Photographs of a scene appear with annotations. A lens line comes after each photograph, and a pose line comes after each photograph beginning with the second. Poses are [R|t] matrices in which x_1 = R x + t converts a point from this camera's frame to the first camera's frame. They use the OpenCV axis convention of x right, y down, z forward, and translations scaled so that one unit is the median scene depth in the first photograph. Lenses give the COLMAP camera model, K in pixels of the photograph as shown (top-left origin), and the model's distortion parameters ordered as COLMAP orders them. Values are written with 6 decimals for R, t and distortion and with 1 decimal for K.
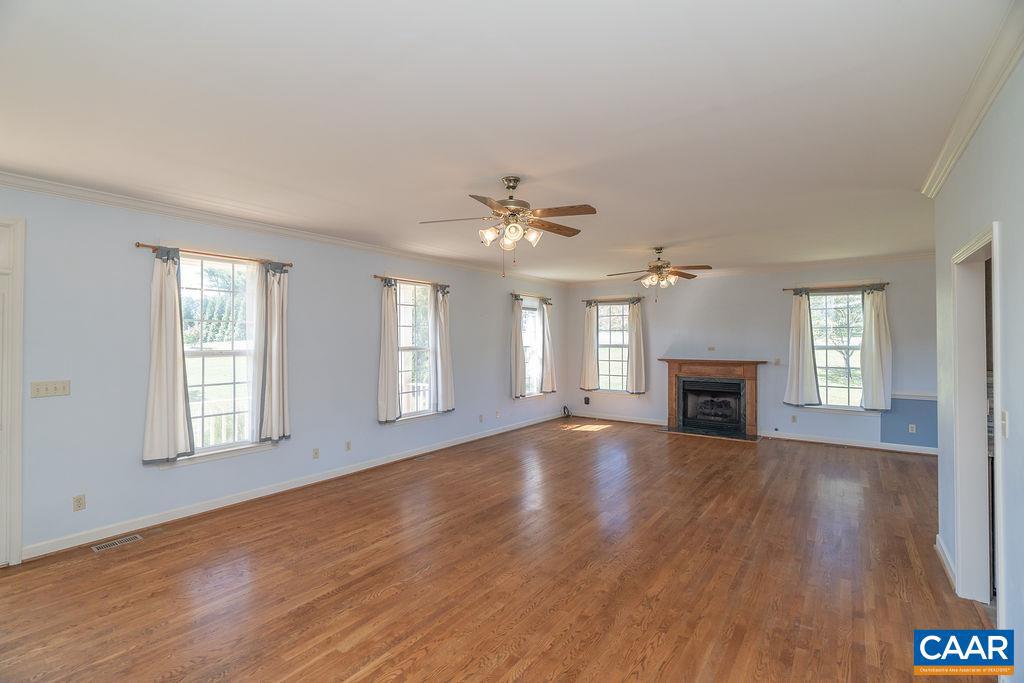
lens RADIAL K [[462.6, 0, 513.7], [0, 462.6, 334.1], [0, 0, 1]] dist [-0.009736, 0.002740]
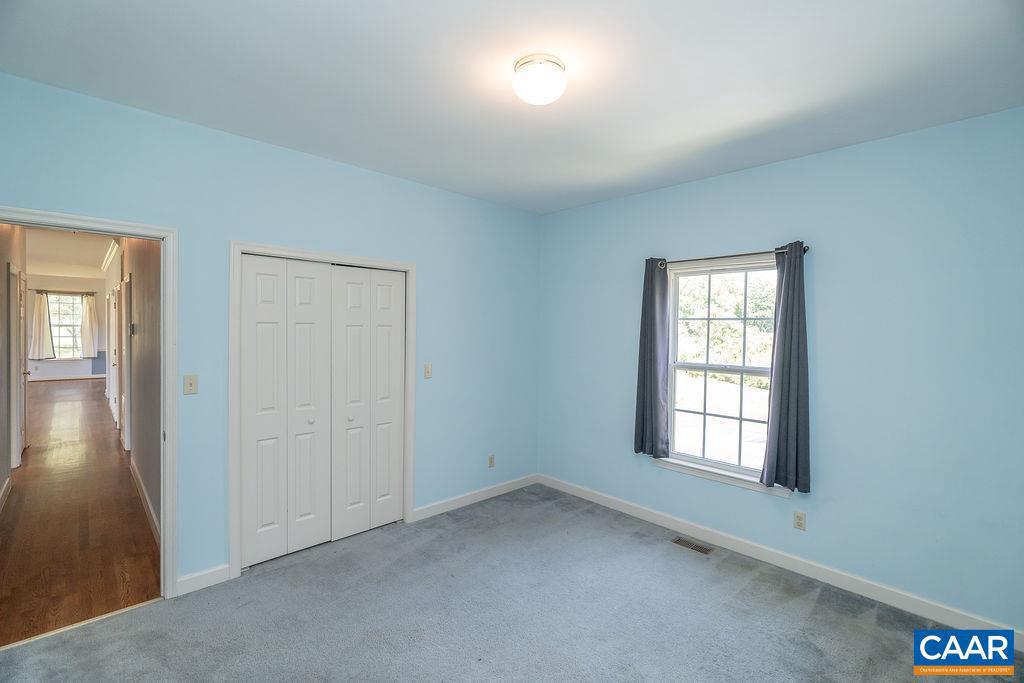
lens RADIAL K [[462.6, 0, 520.7], [0, 462.6, 337.6], [0, 0, 1]] dist [-0.009736, 0.002740]
pose [[0.177543, -0.010063, 0.984062, -0.721039], [-0.019237, 0.999721, 0.013694, 0.018136], [-0.983925, -0.021362, 0.177300, -1.025732]]
